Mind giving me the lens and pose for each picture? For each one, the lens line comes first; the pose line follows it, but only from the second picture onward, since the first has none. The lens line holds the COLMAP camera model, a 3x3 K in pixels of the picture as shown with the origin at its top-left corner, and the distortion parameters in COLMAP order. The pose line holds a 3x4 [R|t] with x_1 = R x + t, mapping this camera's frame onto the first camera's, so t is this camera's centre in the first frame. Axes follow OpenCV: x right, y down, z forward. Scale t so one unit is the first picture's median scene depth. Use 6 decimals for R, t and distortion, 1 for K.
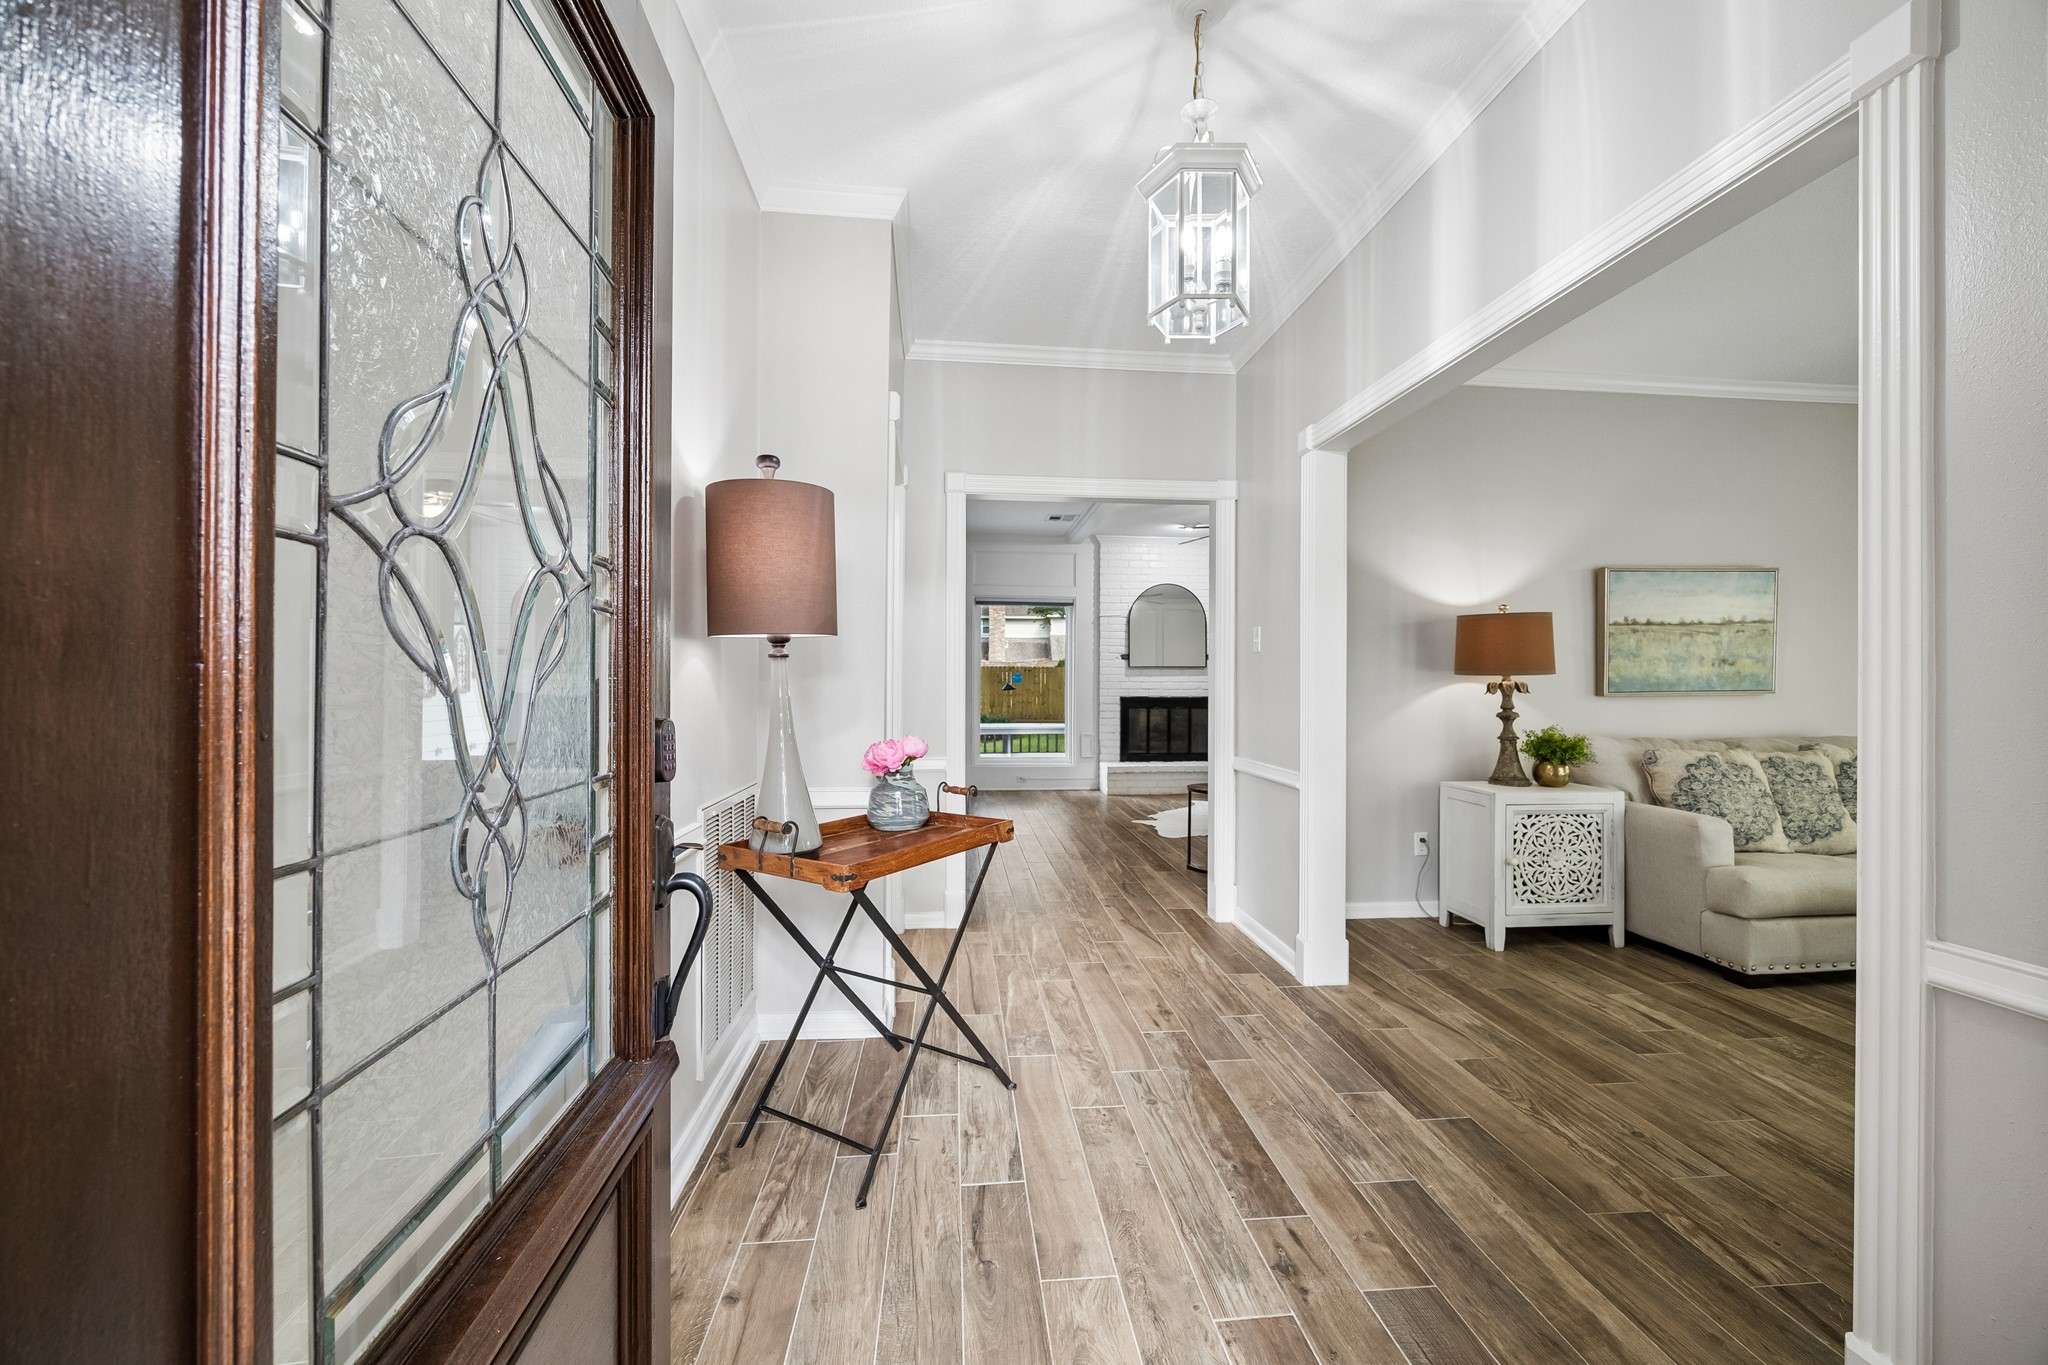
lens RADIAL K [[787.1, 0, 1035.8], [0, 787.1, 680.0], [0, 0, 1]] dist [0.000521, 0.000359]
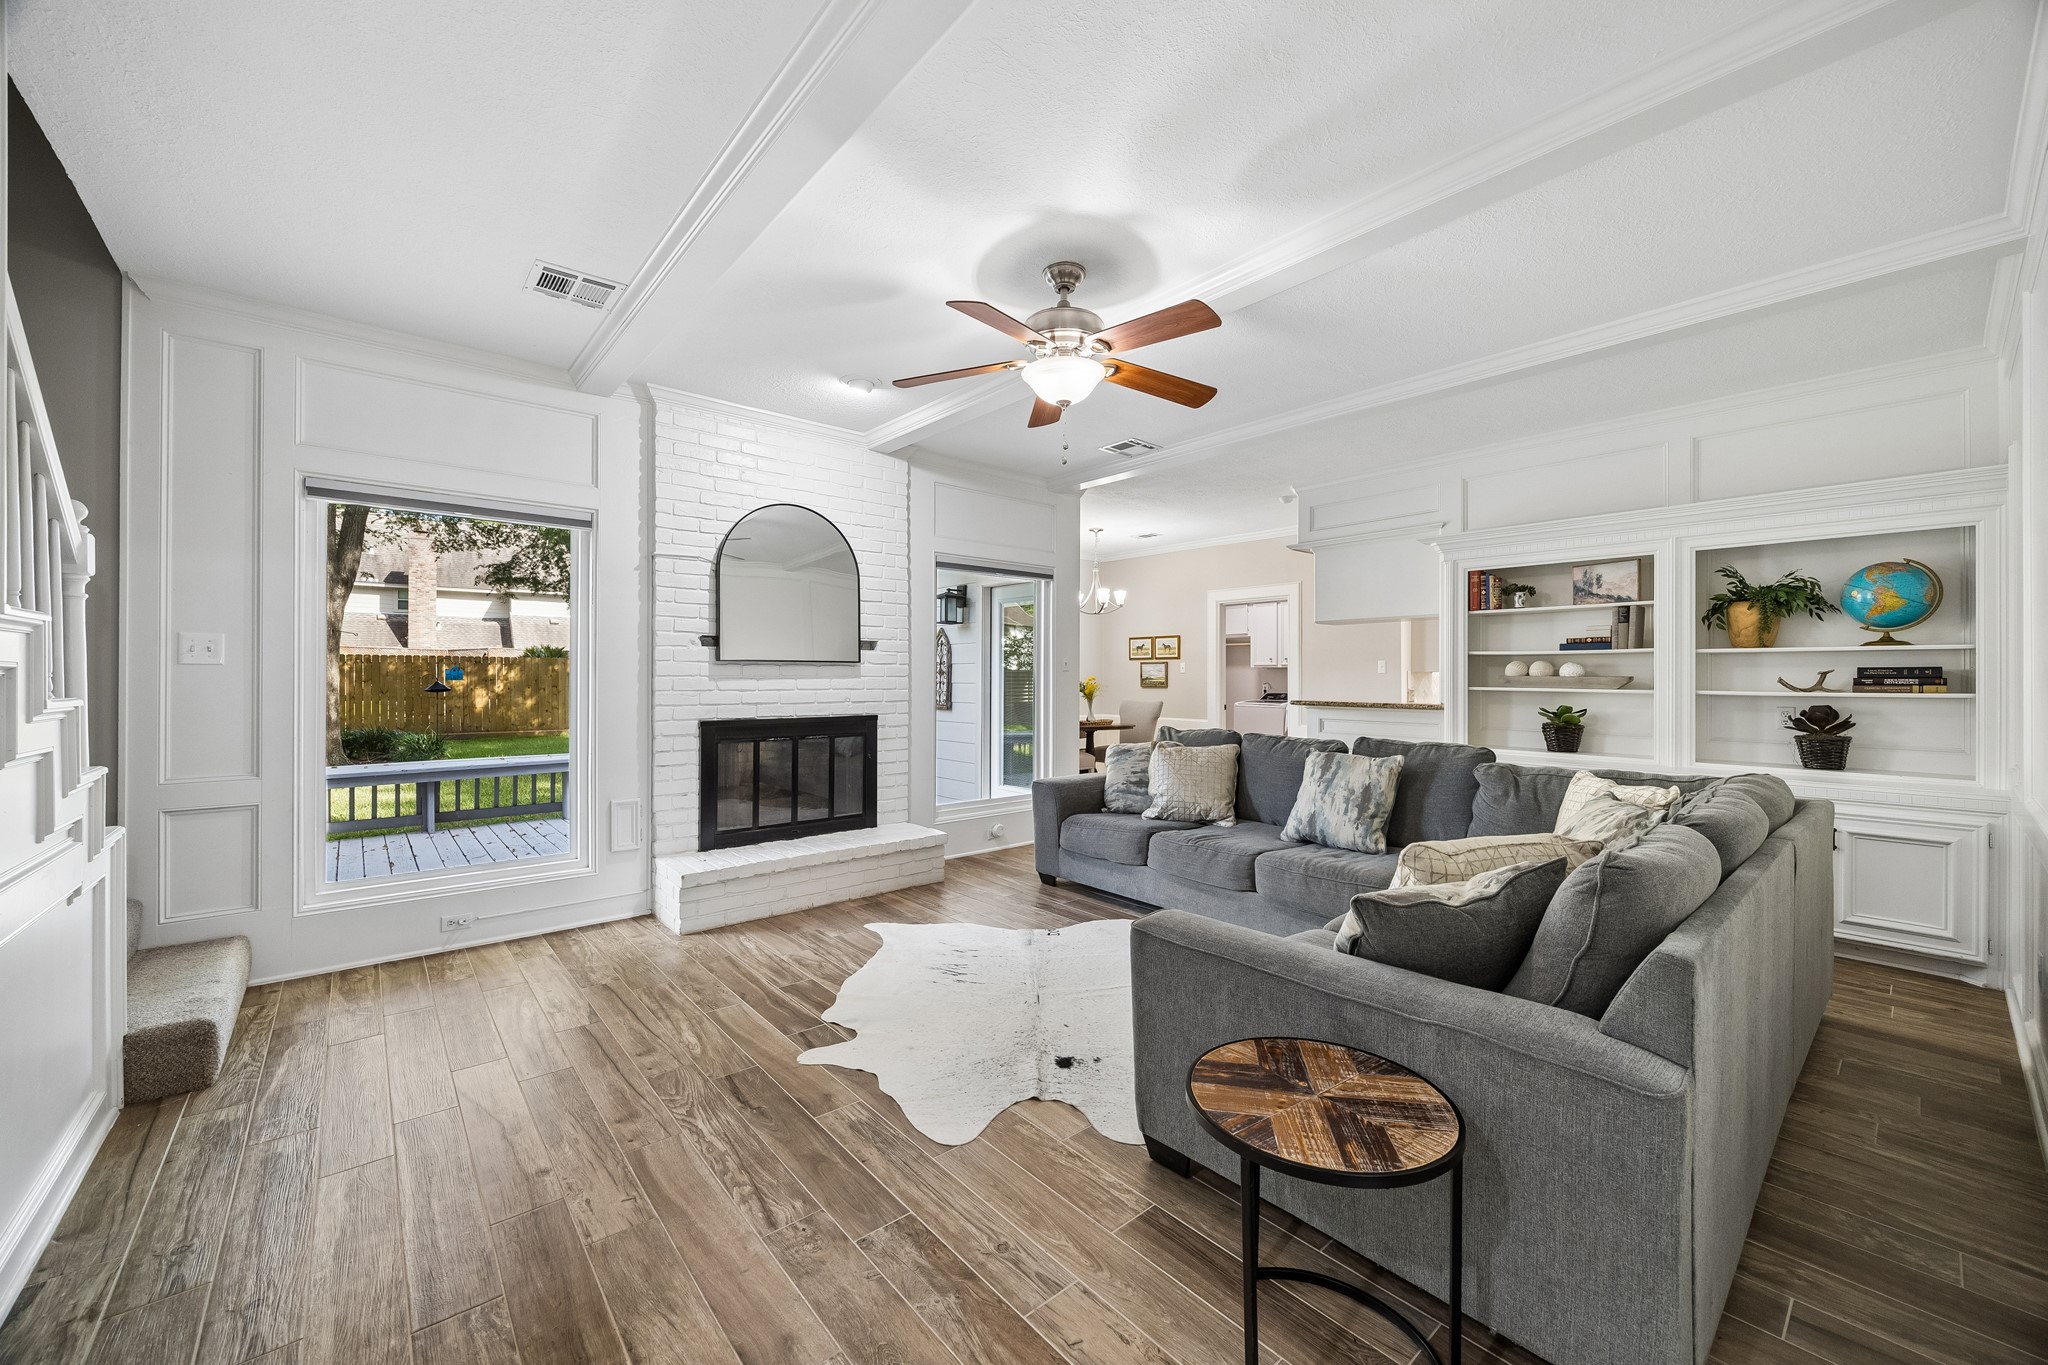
lens RADIAL K [[787.1, 0, 1030.9], [0, 787.1, 674.8], [0, 0, 1]] dist [0.000521, 0.000359]
pose [[0.822192, -0.001766, 0.569208, -0.003411], [0.000285, 0.999996, 0.002690, -0.008952], [-0.569211, -0.002050, 0.822189, 0.472429]]
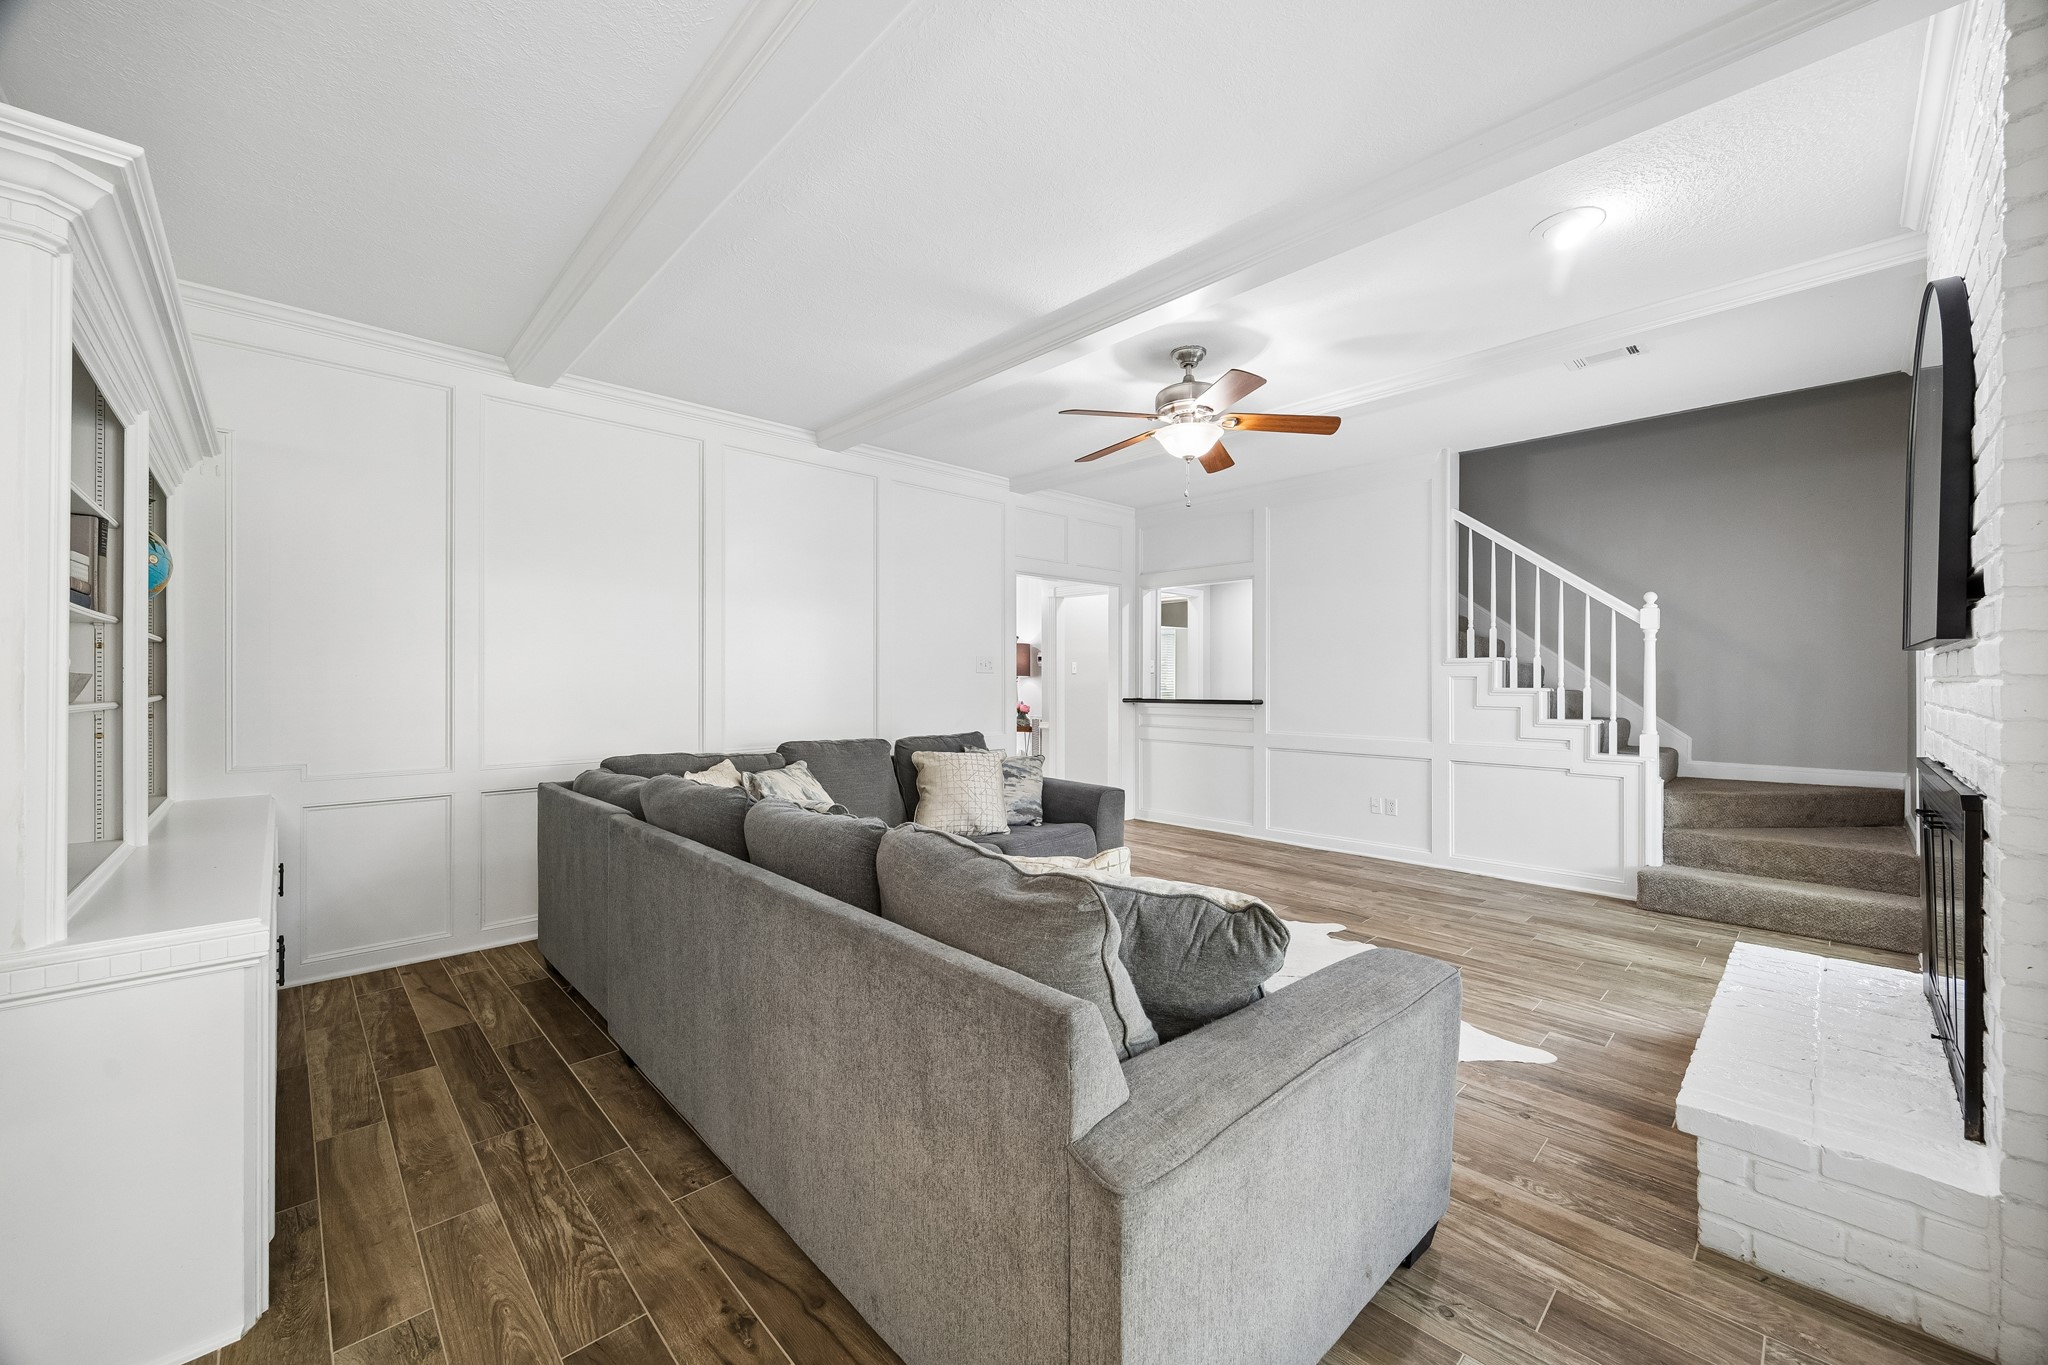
lens RADIAL K [[787.1, 0, 1032.0], [0, 787.1, 679.6], [0, 0, 1]] dist [0.000521, 0.000359]
pose [[-0.788848, -0.005445, -0.614565, 0.531132], [-0.002618, 0.999981, -0.005499, -0.003951], [0.614583, -0.002729, -0.788847, 1.029026]]
